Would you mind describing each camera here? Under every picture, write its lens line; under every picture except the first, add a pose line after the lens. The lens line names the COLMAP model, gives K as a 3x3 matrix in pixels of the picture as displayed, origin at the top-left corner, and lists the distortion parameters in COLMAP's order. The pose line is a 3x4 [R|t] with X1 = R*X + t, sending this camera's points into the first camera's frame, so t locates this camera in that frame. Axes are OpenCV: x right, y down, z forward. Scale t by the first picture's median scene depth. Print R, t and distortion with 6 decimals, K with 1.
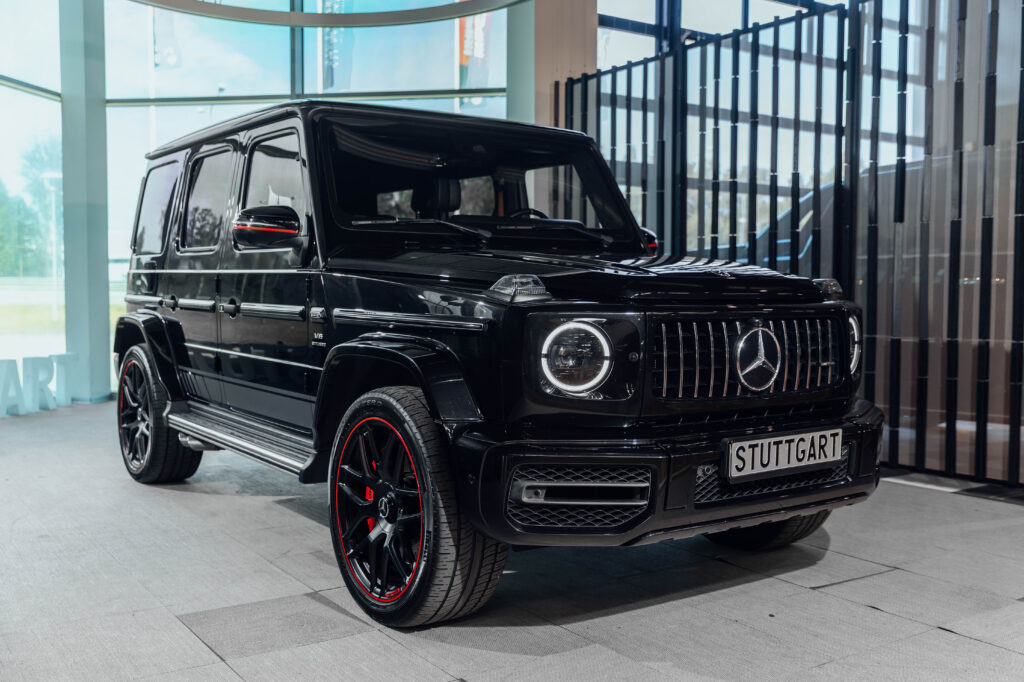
lens RADIAL K [[1006.5, 0, 512.0], [0, 1006.5, 341.0], [0, 0, 1]] dist [0.027189, 0.013329]
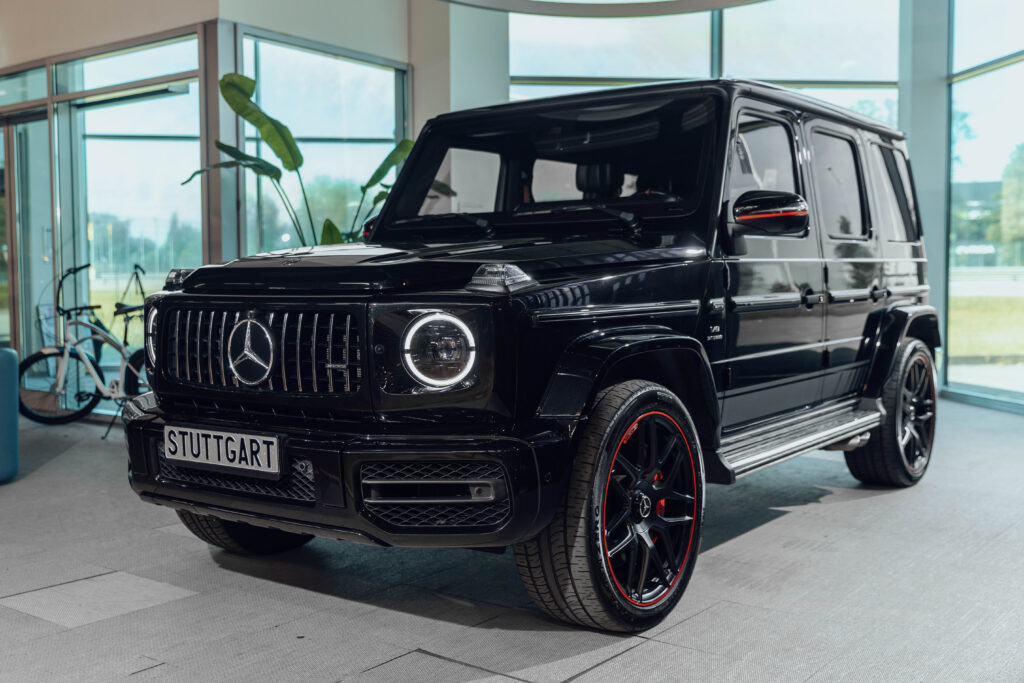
lens RADIAL K [[1066.5, 0, 494.3], [0, 1066.5, 339.6], [0, 0, 1]] dist [0.052238, 0.011885]
pose [[0.312298, 0.049940, -0.948671, 1.306016], [-0.043801, 0.998312, 0.038135, -0.043454], [0.948974, 0.029643, 0.313958, 0.917759]]
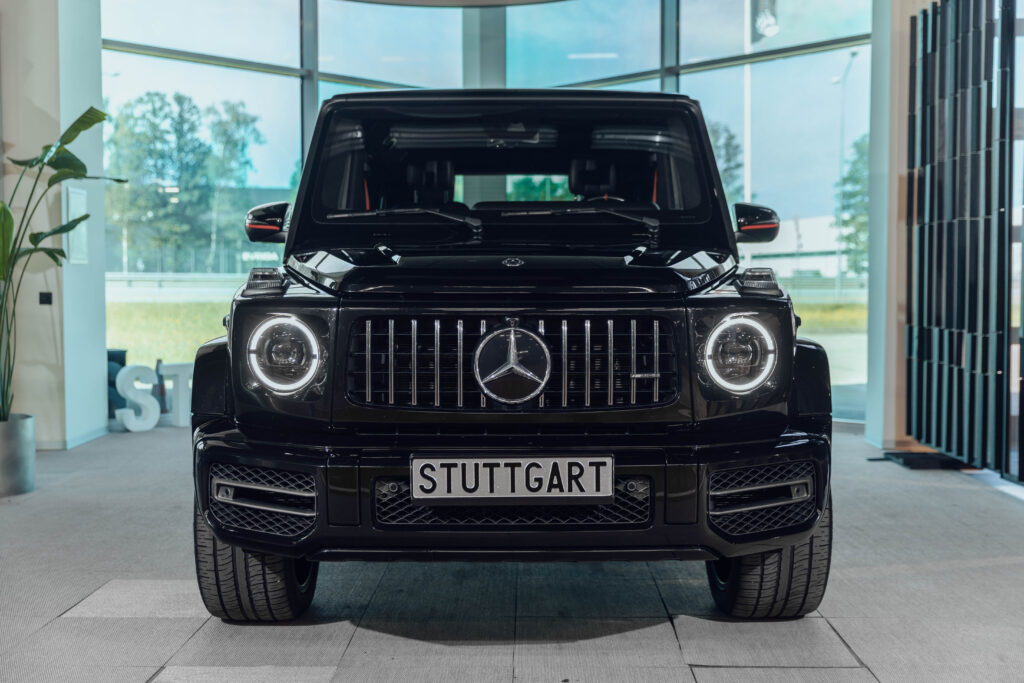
lens RADIAL K [[1175.4, 0, 512.0], [0, 1175.4, 341.5], [0, 0, 1]] dist [-0.002622, 0.012925]
pose [[0.819021, 0.025722, -0.573186, 0.817280], [-0.027006, 0.999616, 0.006270, -0.008155], [0.573127, 0.010344, 0.819401, 0.205623]]
